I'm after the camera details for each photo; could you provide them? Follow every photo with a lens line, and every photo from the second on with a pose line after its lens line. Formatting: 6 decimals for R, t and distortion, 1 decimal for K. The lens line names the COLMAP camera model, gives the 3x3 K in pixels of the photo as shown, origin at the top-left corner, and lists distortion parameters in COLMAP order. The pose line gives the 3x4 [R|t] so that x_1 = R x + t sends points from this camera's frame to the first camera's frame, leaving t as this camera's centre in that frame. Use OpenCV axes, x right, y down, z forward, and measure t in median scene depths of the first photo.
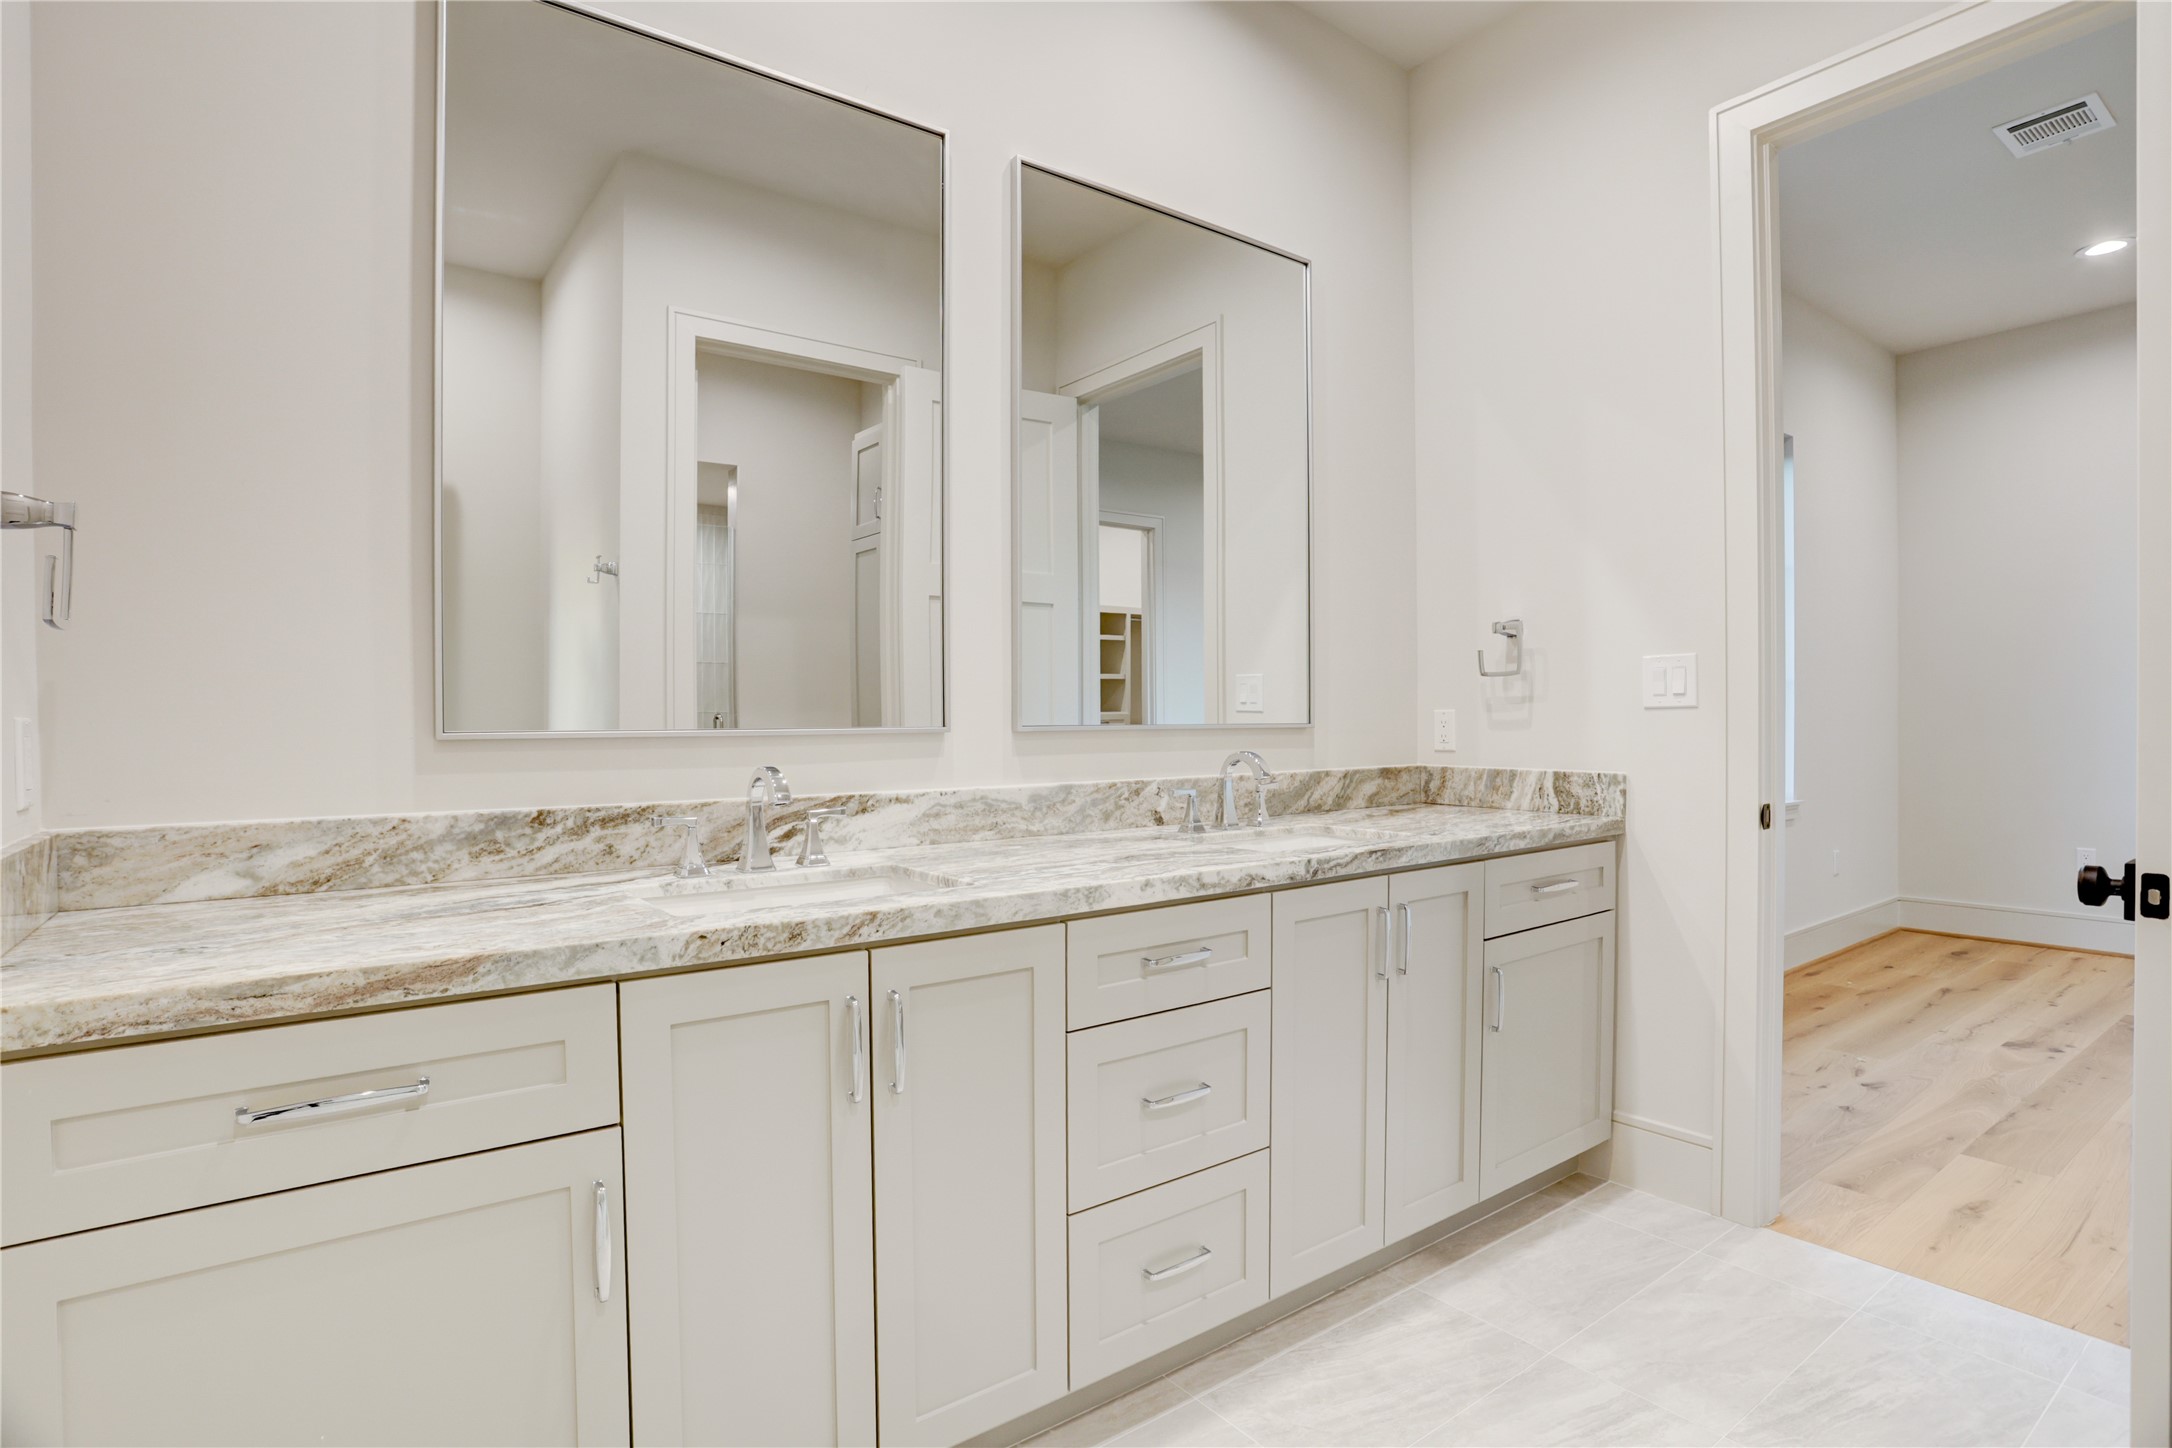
lens RADIAL K [[1047.2, 0, 1086.0], [0, 1047.2, 724.0], [0, 0, 1]] dist [-0.020144, 0.000017]
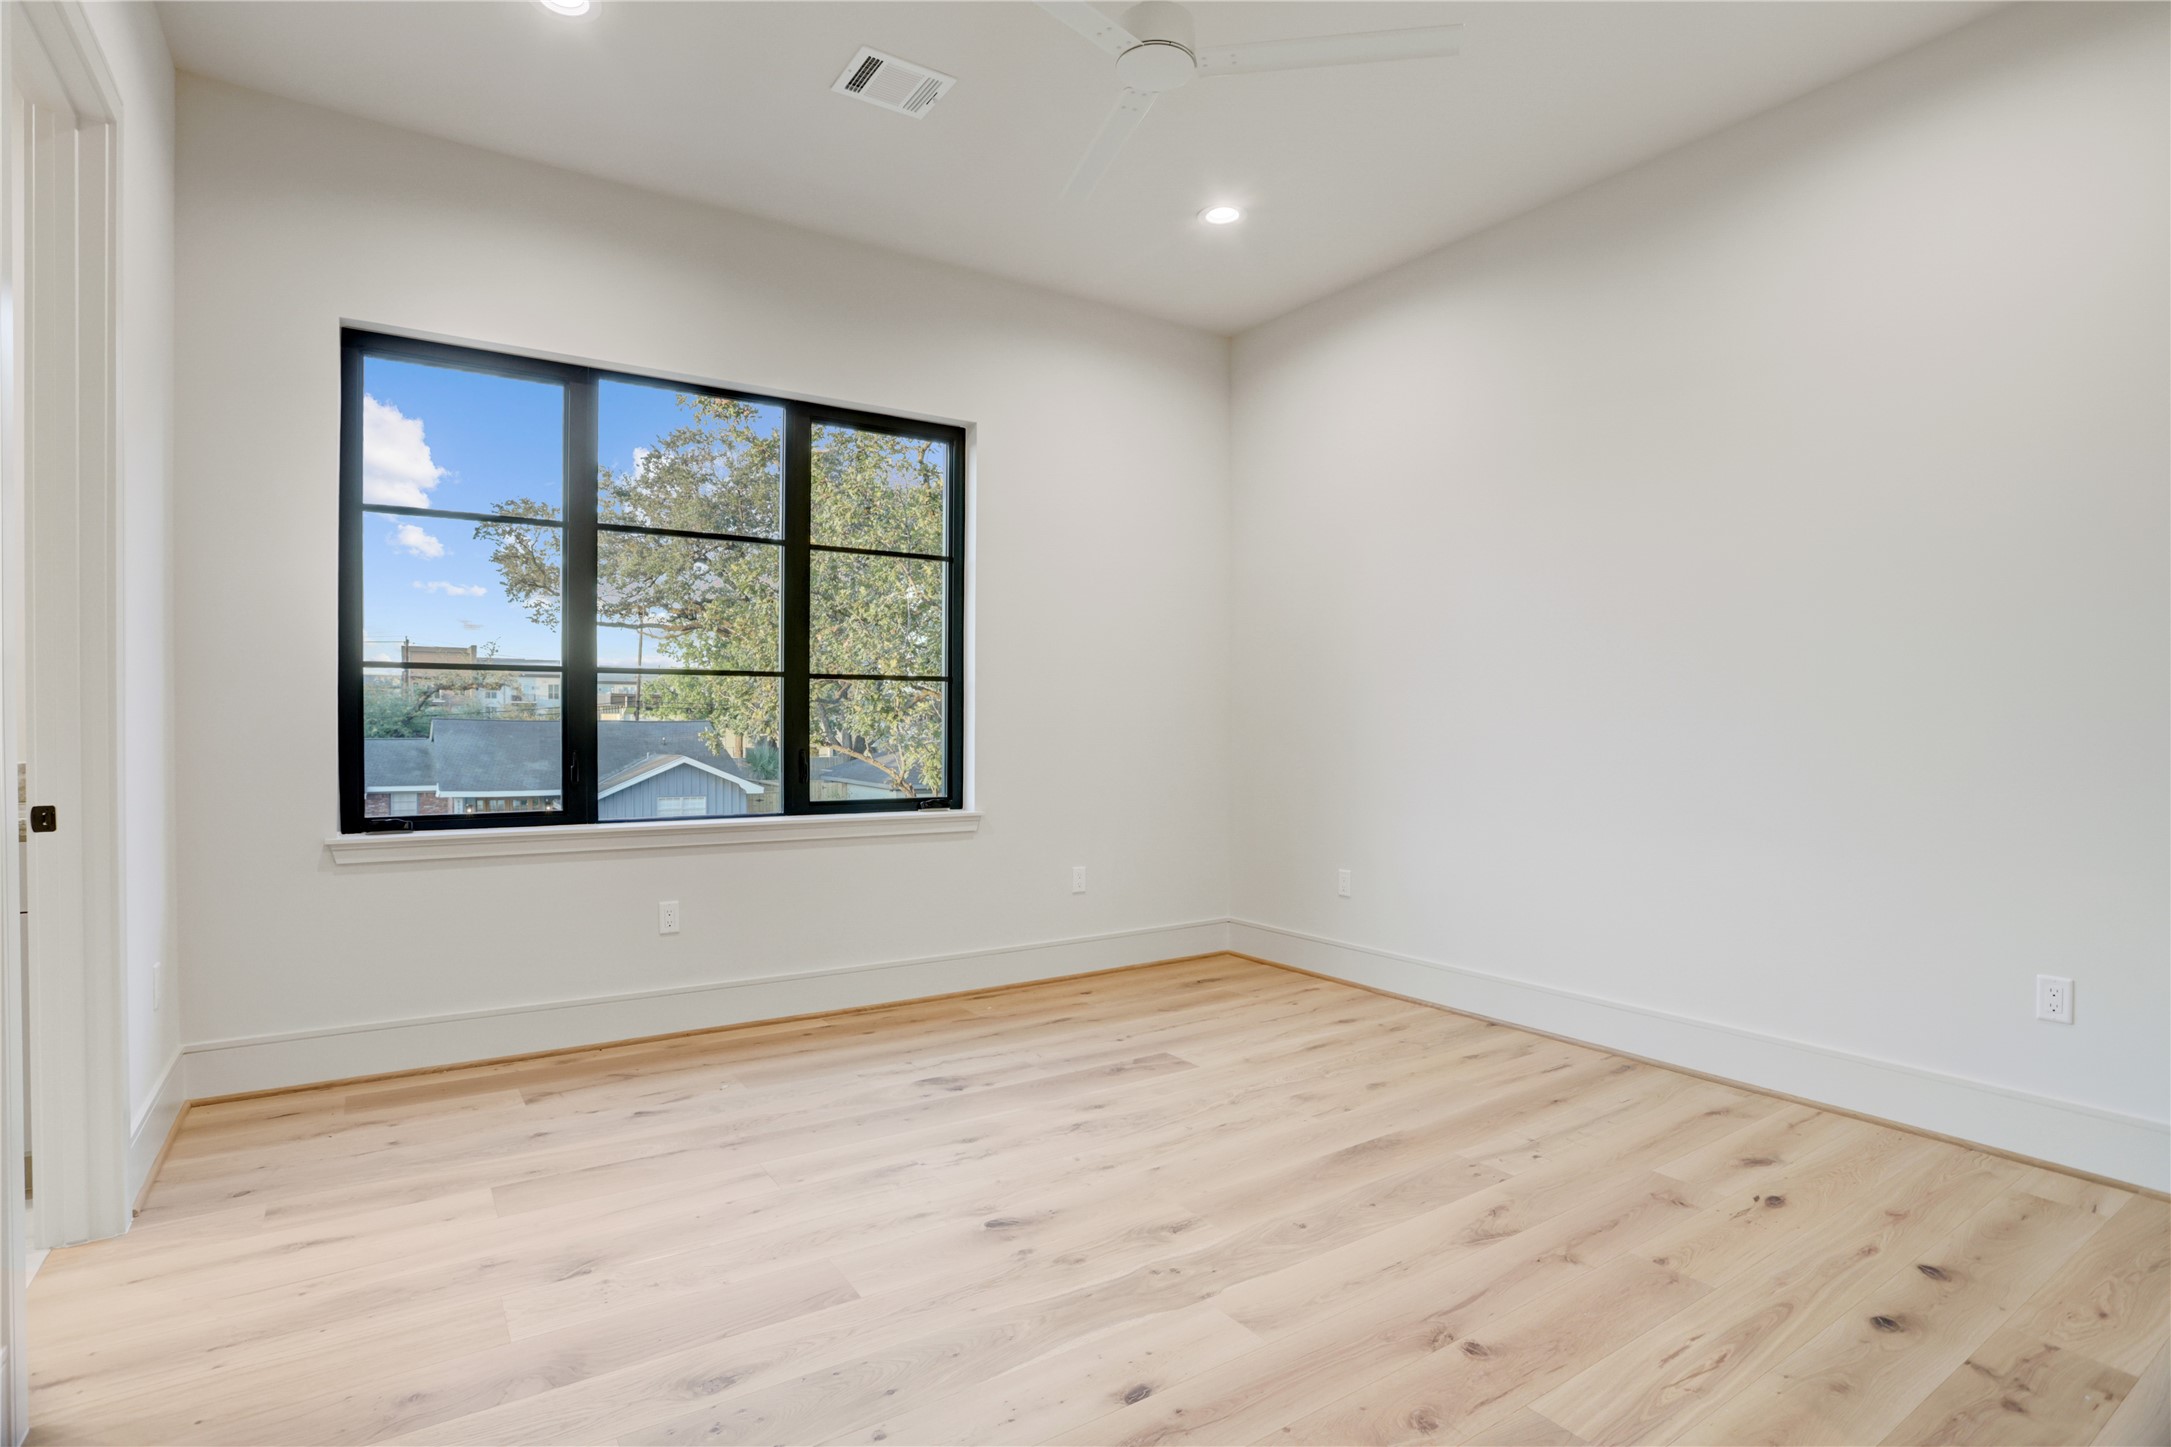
lens RADIAL K [[1046.7, 0, 1085.5], [0, 1046.7, 723.5], [0, 0, 1]] dist [-0.020144, 0.000017]
pose [[0.998062, 0.011372, -0.061174, 1.412418], [-0.011562, 0.999929, -0.002757, -0.013040], [0.061138, 0.003459, 0.998123, 0.078656]]
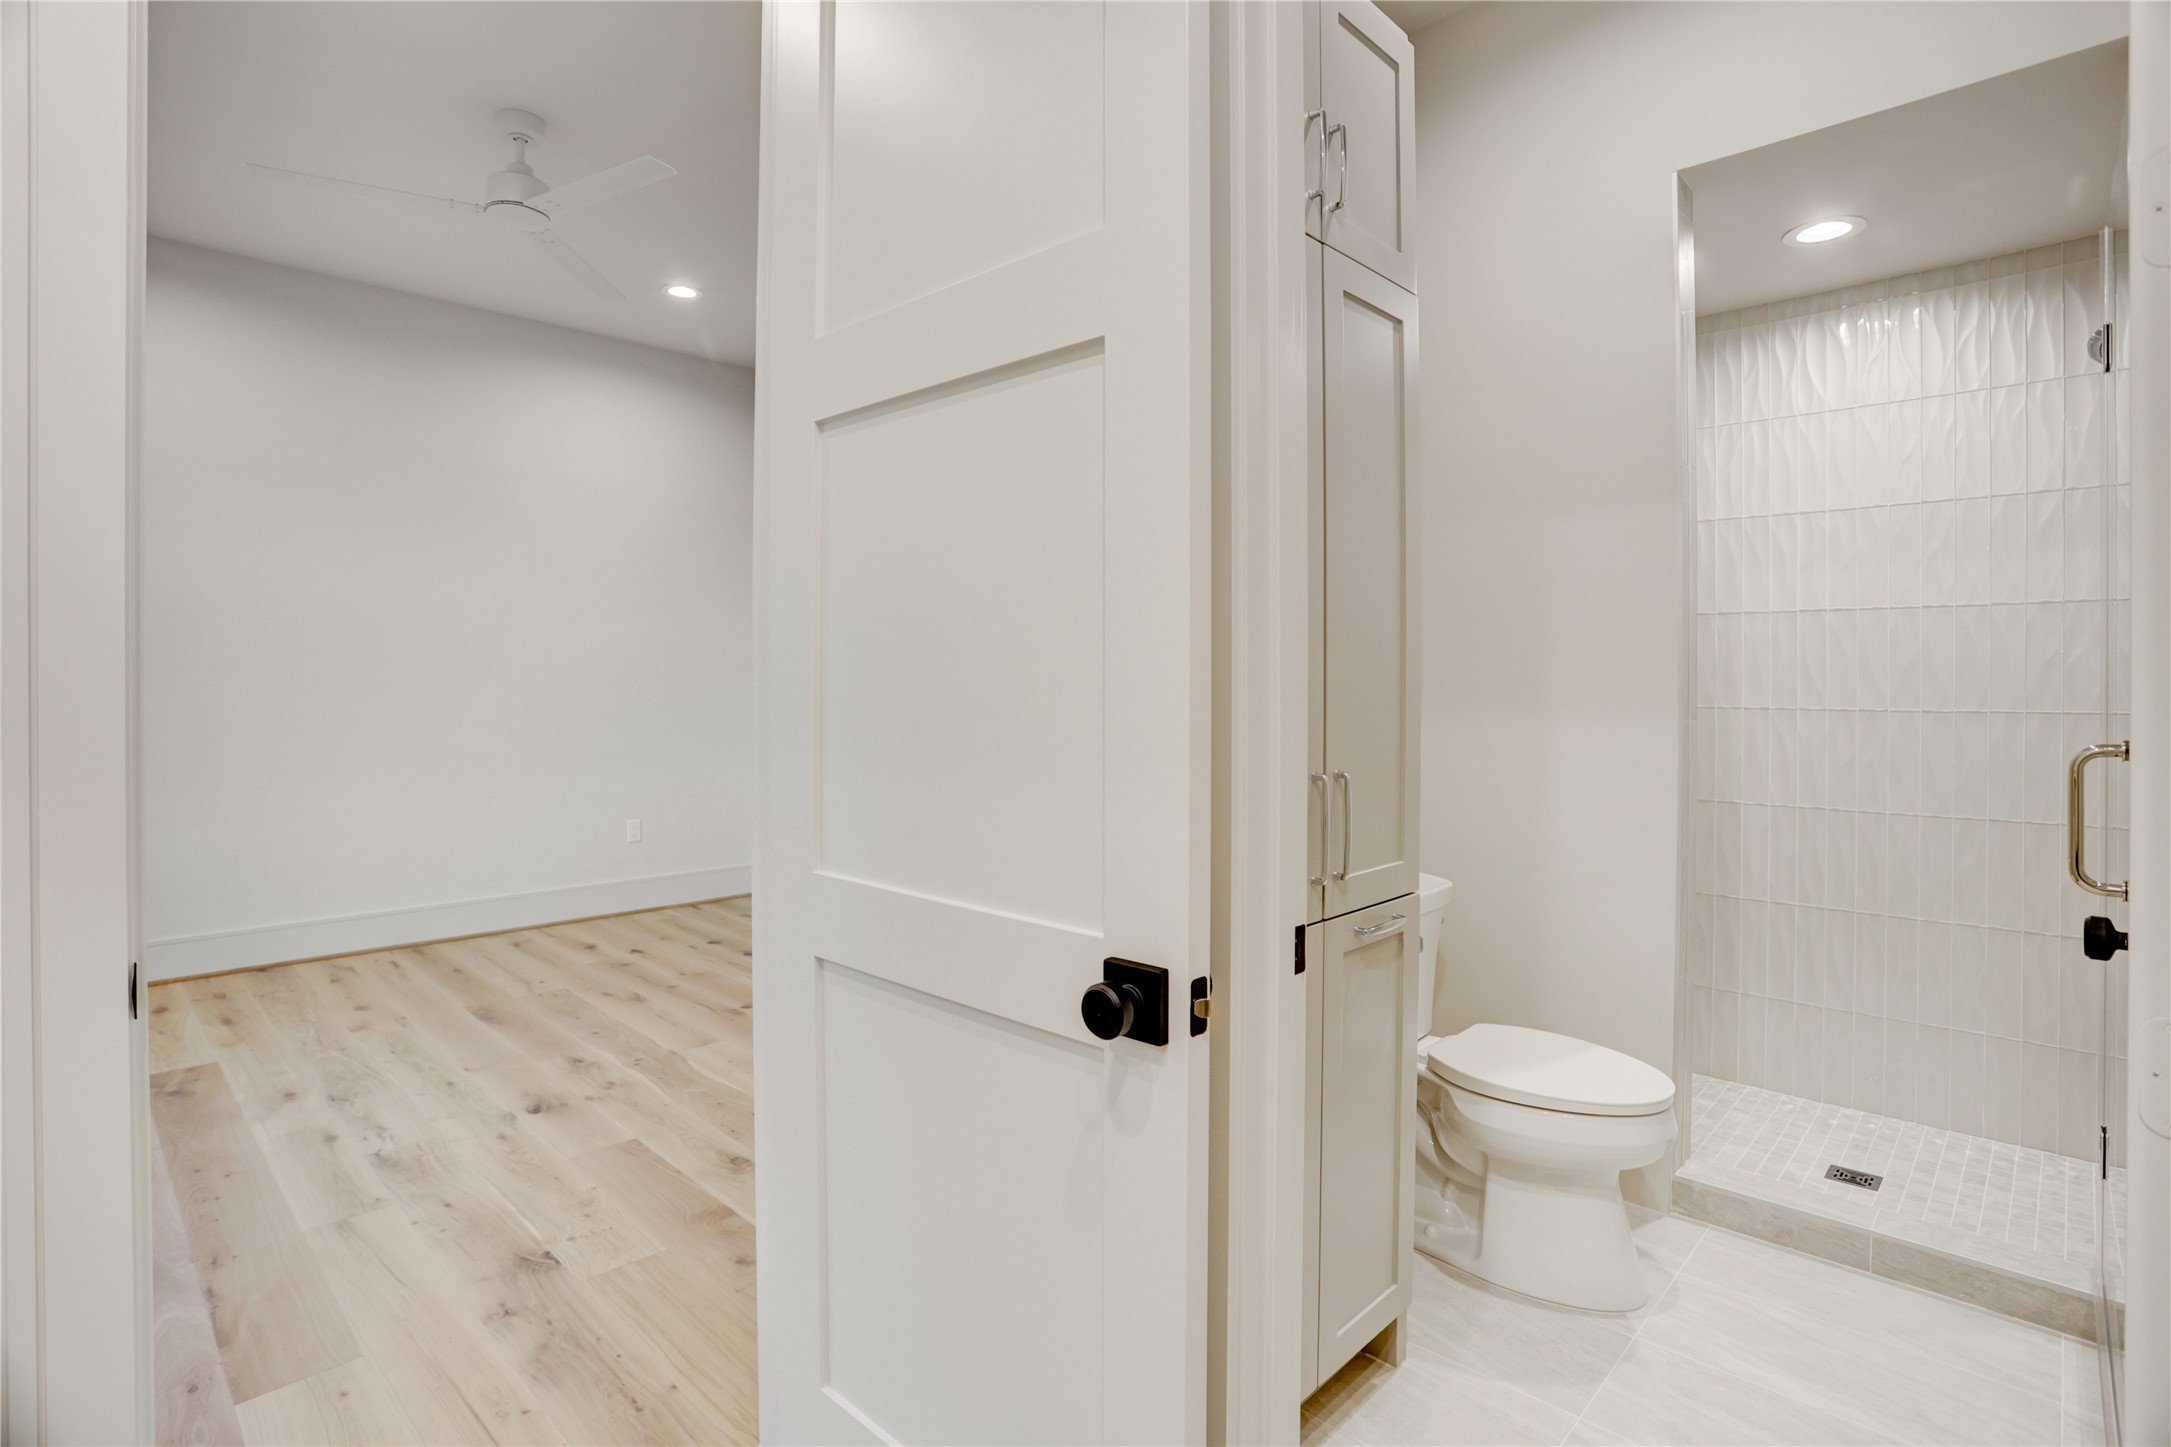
lens RADIAL K [[1046.7, 0, 1085.5], [0, 1046.7, 723.5], [0, 0, 1]] dist [-0.020144, 0.000017]
pose [[-0.170773, -0.013849, 0.985213, 0.160070], [0.006214, 0.999866, 0.015132, 0.002522], [-0.985291, 0.008706, -0.170664, 0.580544]]
